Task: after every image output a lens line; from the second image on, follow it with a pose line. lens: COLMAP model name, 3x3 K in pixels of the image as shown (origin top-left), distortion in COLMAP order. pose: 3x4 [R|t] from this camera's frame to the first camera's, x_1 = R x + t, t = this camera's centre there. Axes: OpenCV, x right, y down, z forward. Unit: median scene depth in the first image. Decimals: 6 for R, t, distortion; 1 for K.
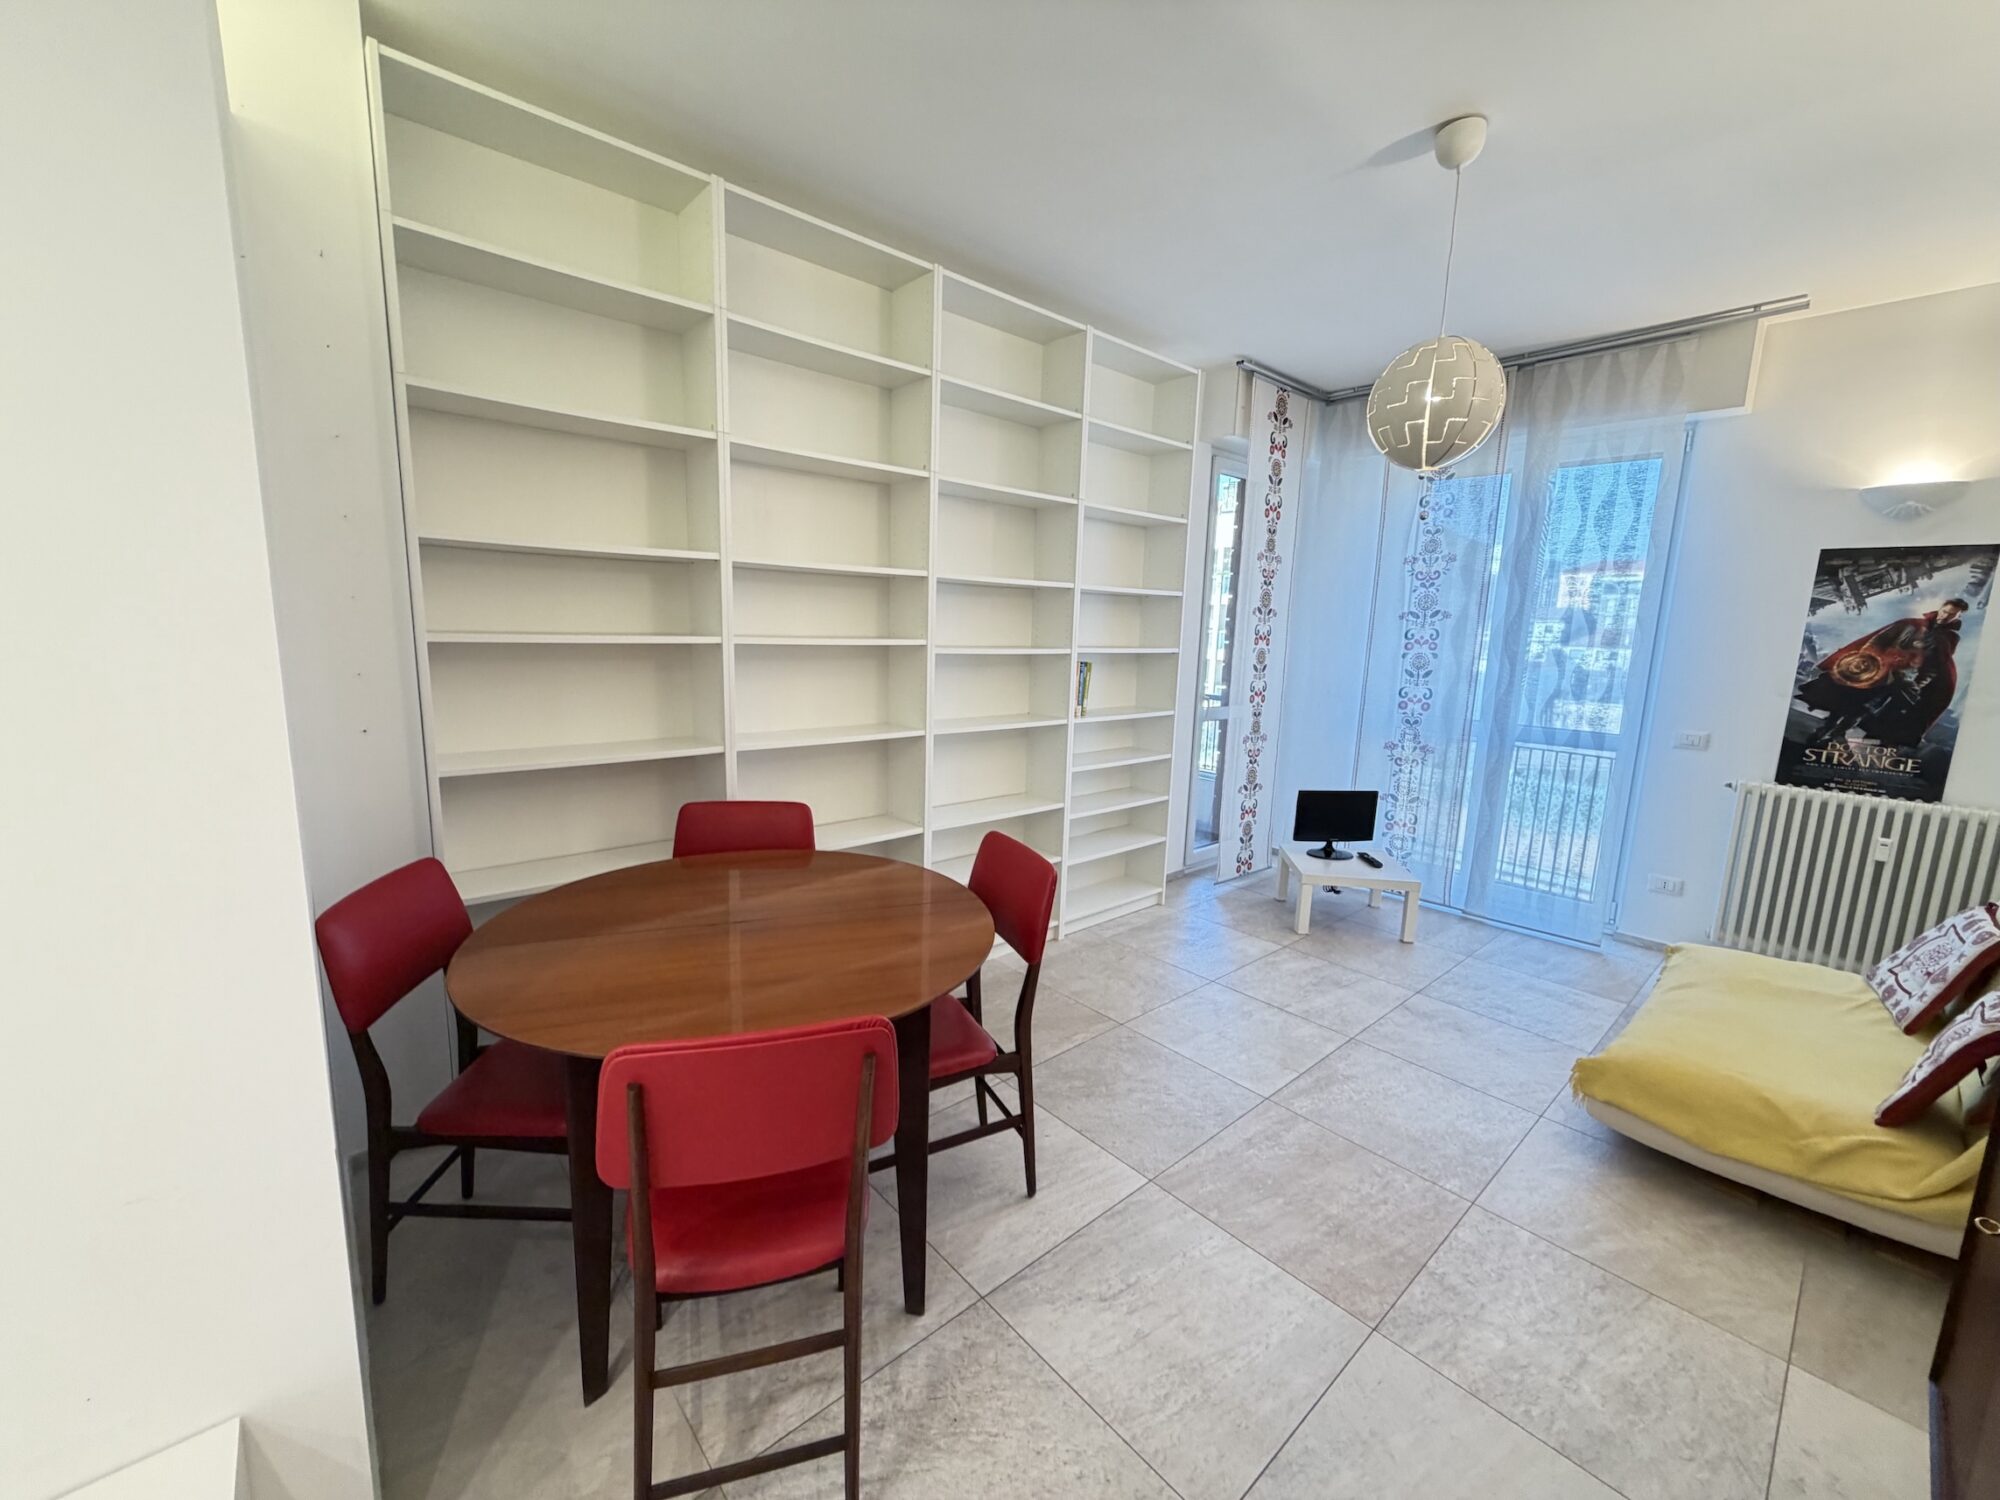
lens RADIAL K [[793.6, 0, 996.6], [0, 793.6, 751.4], [0, 0, 1]] dist [-0.000562, 0.000105]
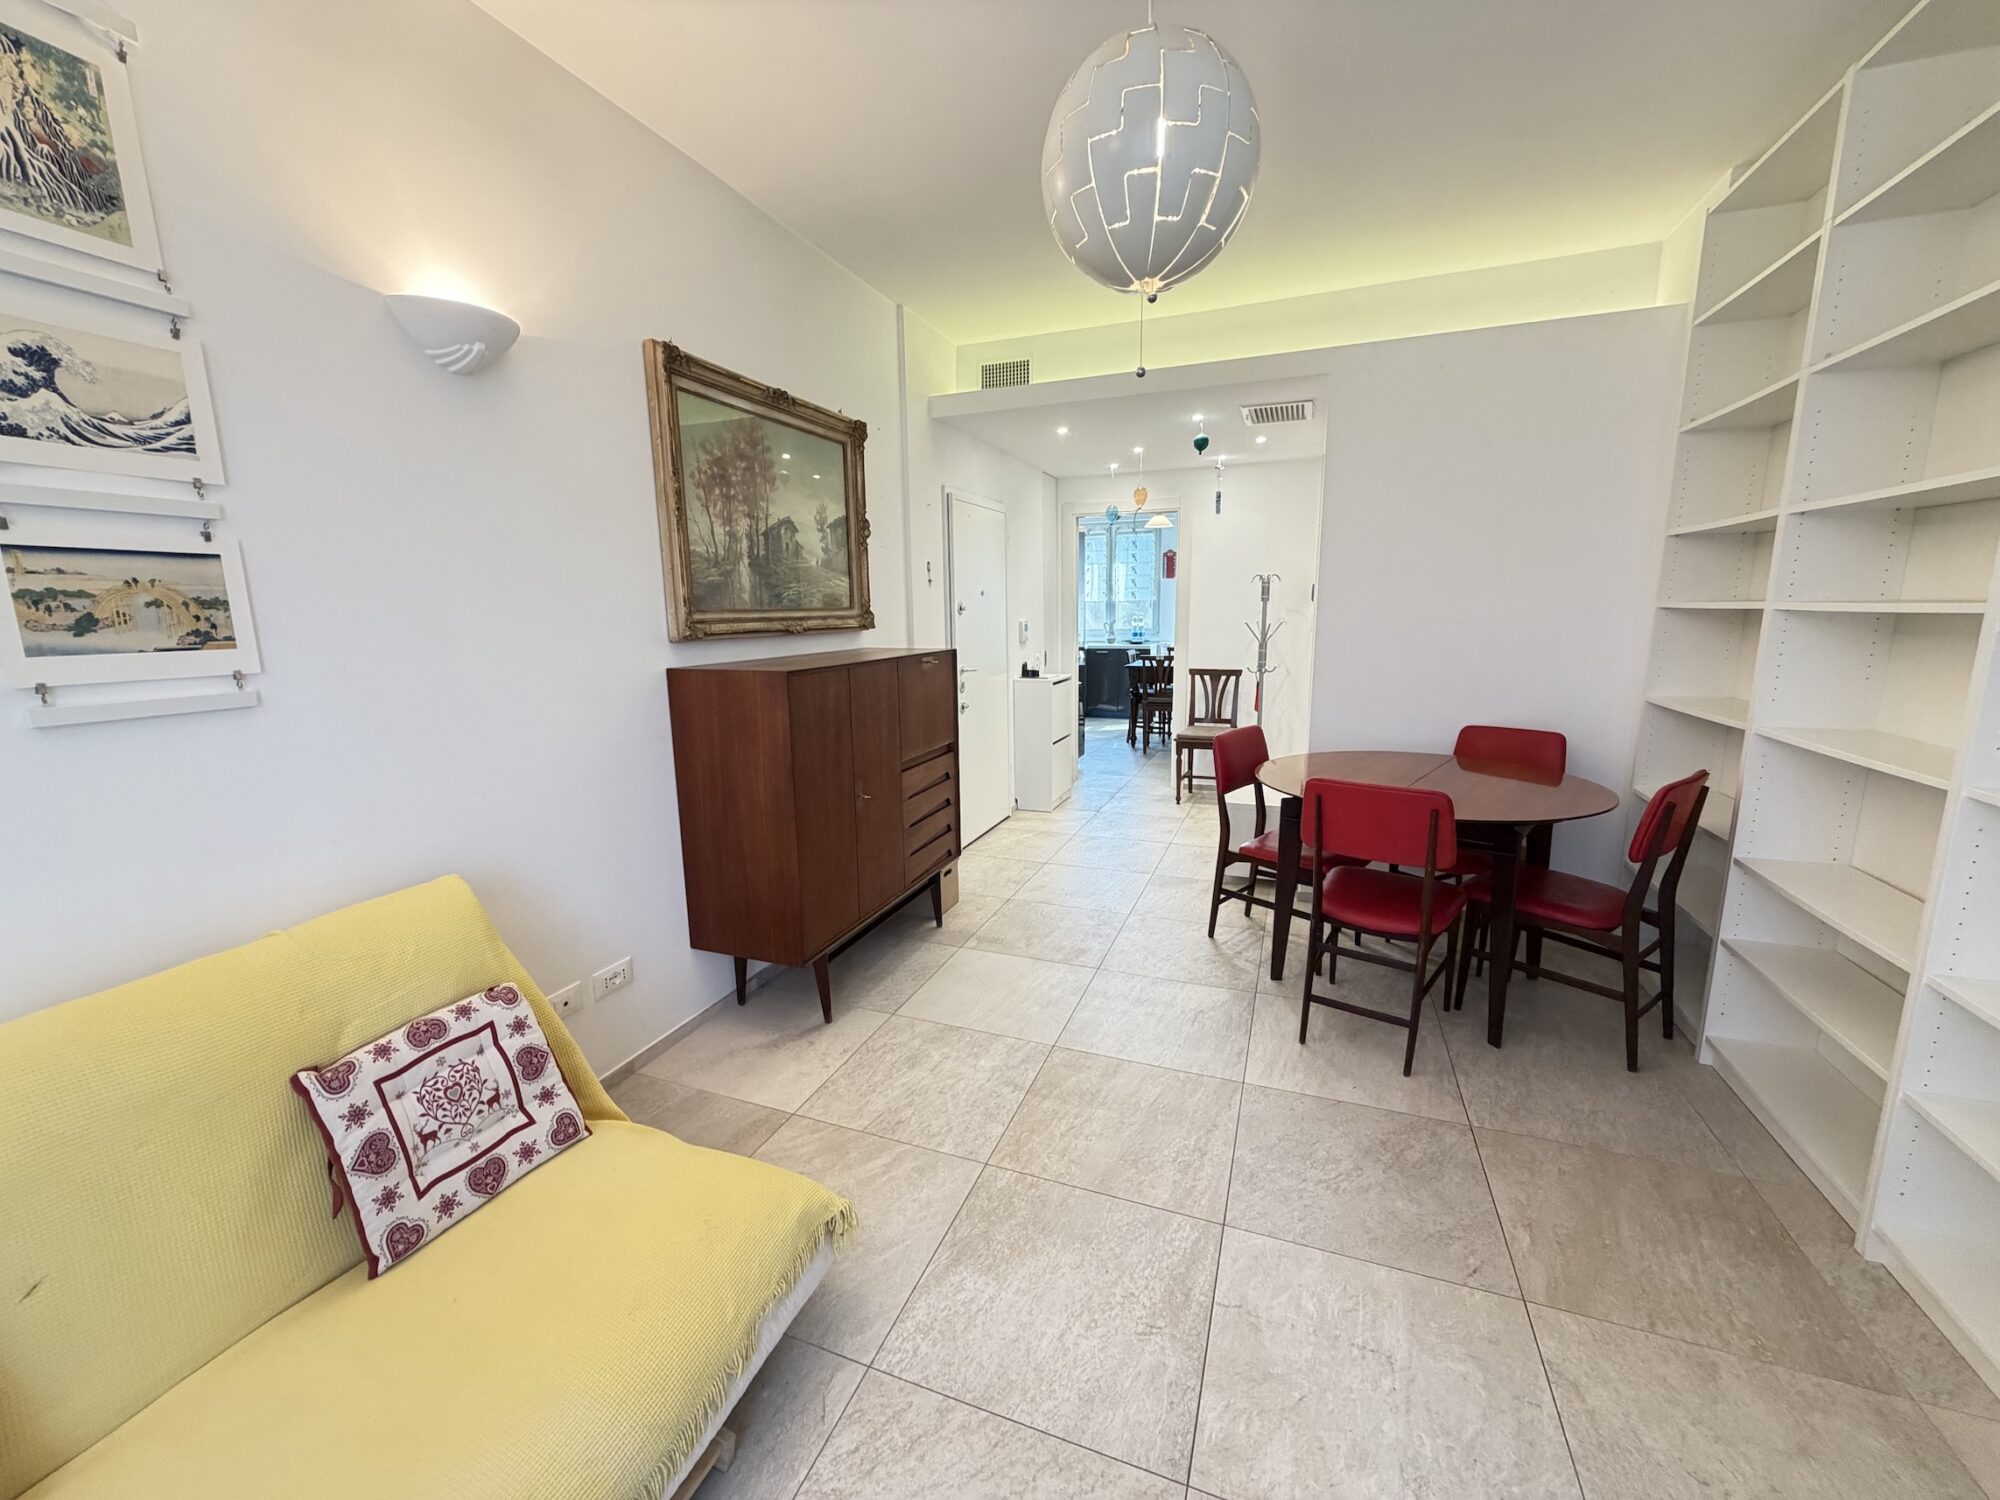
lens RADIAL K [[793.6, 0, 996.6], [0, 793.6, 751.4], [0, 0, 1]] dist [-0.000562, 0.000105]
pose [[-0.887552, 0.066967, -0.455815, 0.640767], [-0.084845, 0.948697, 0.304589, -0.138453], [0.452828, 0.309012, -0.836336, 1.066753]]
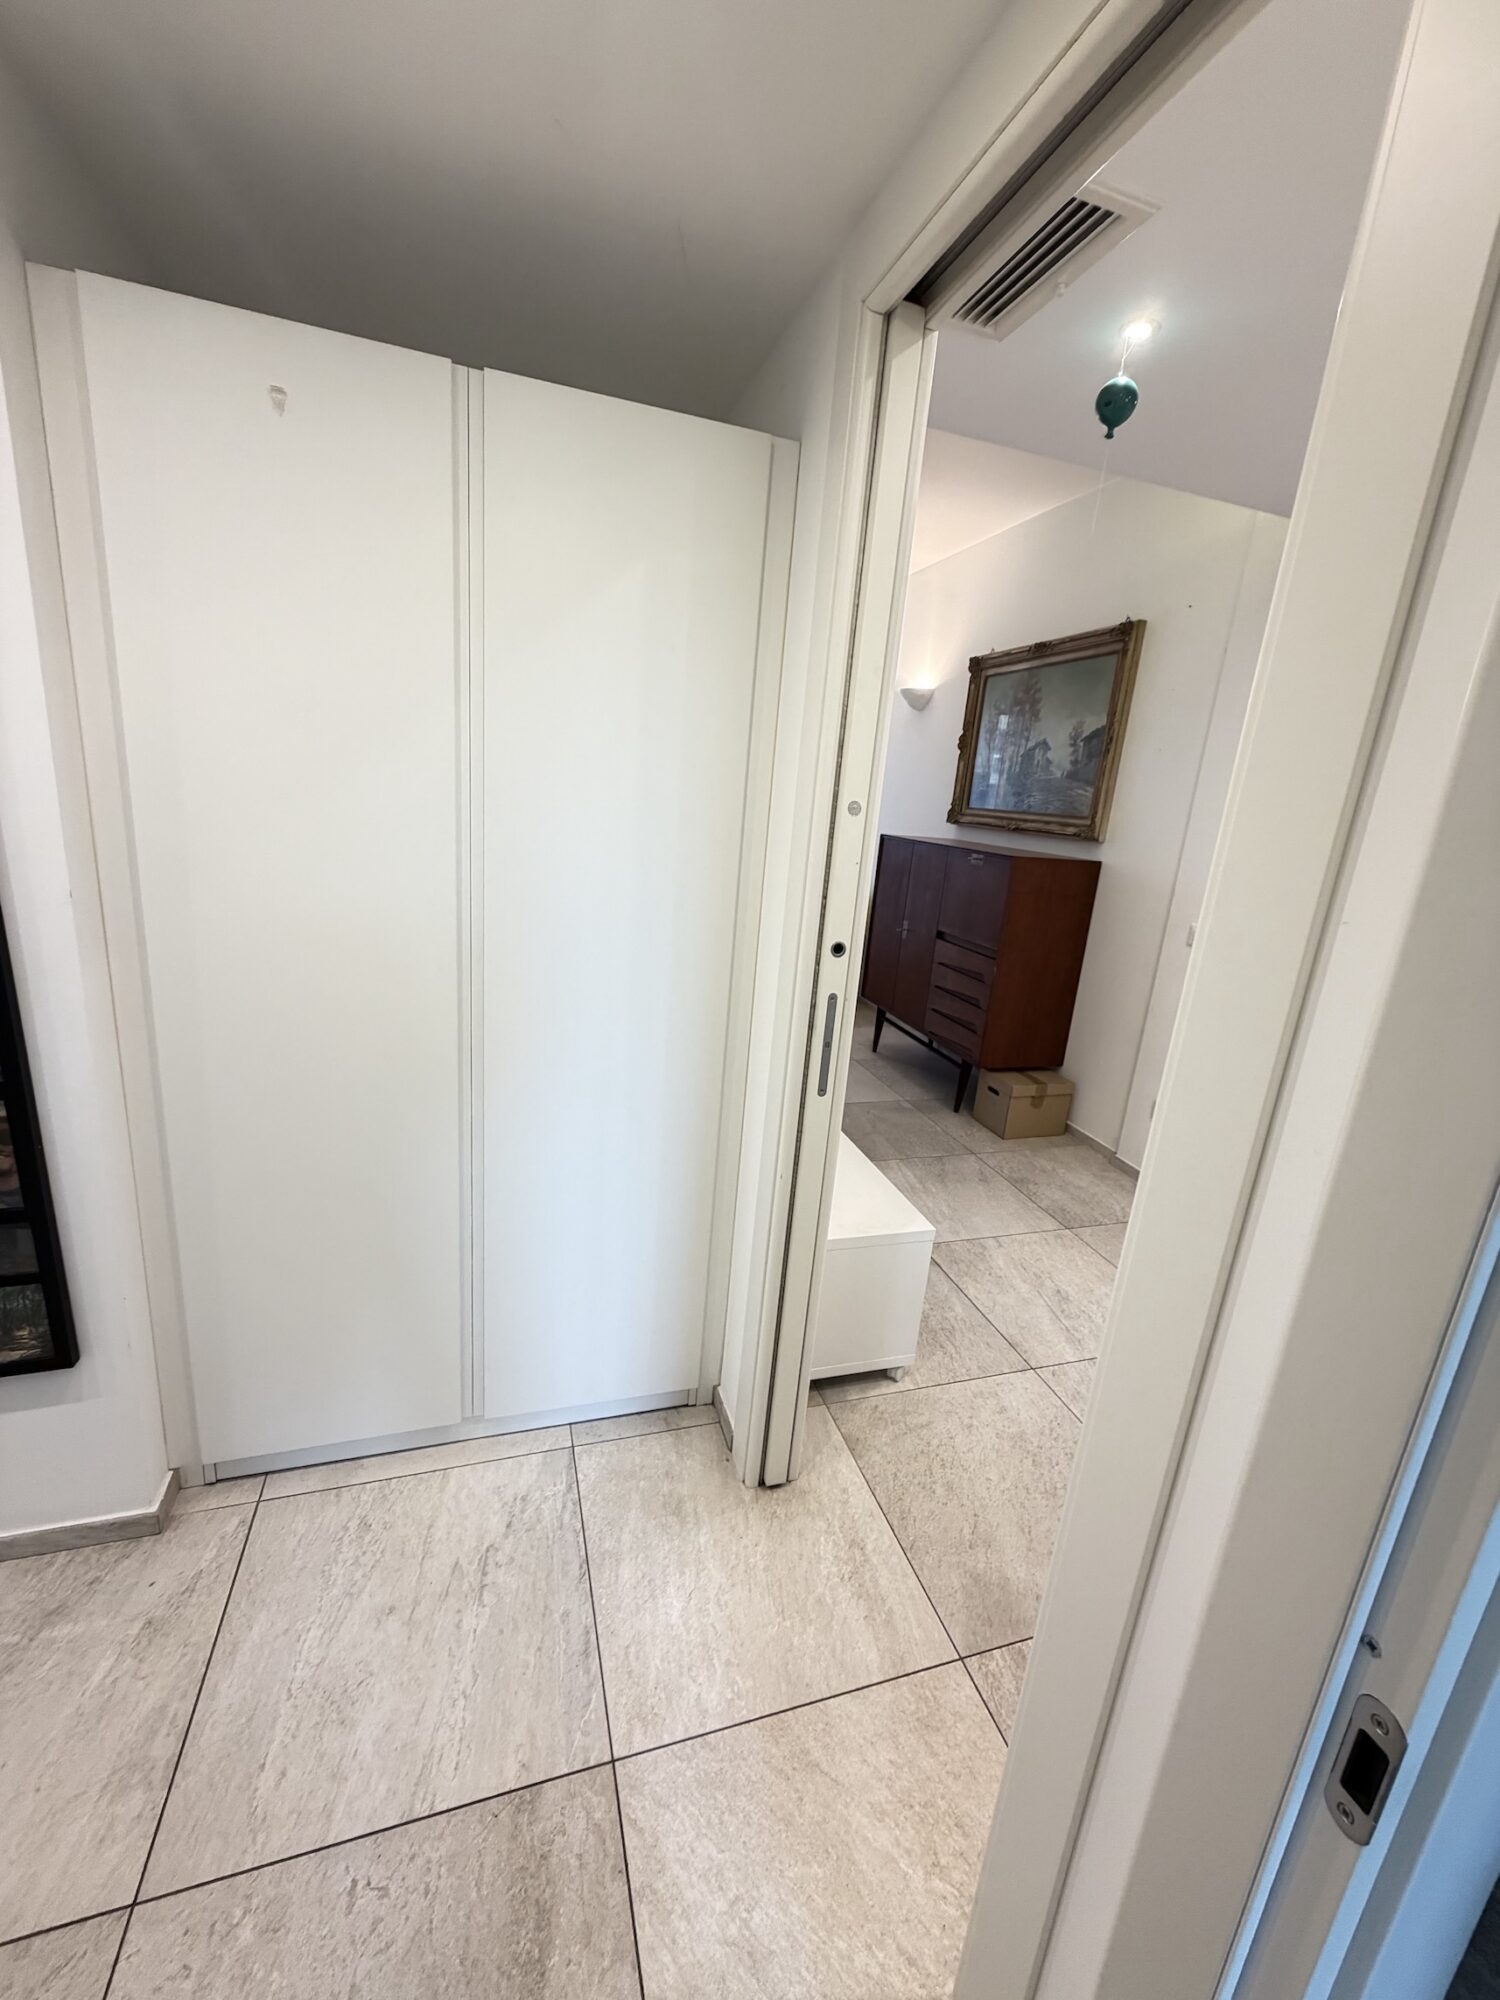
lens RADIAL K [[793.6, 0, 748.6], [0, 793.6, 994.7], [0, 0, 1]] dist [-0.000562, 0.000105]
pose [[0.404107, -0.223319, 0.887032, -0.891576], [0.076498, 0.974593, 0.210513, -0.006409], [-0.911507, -0.017214, 0.410924, -0.007439]]
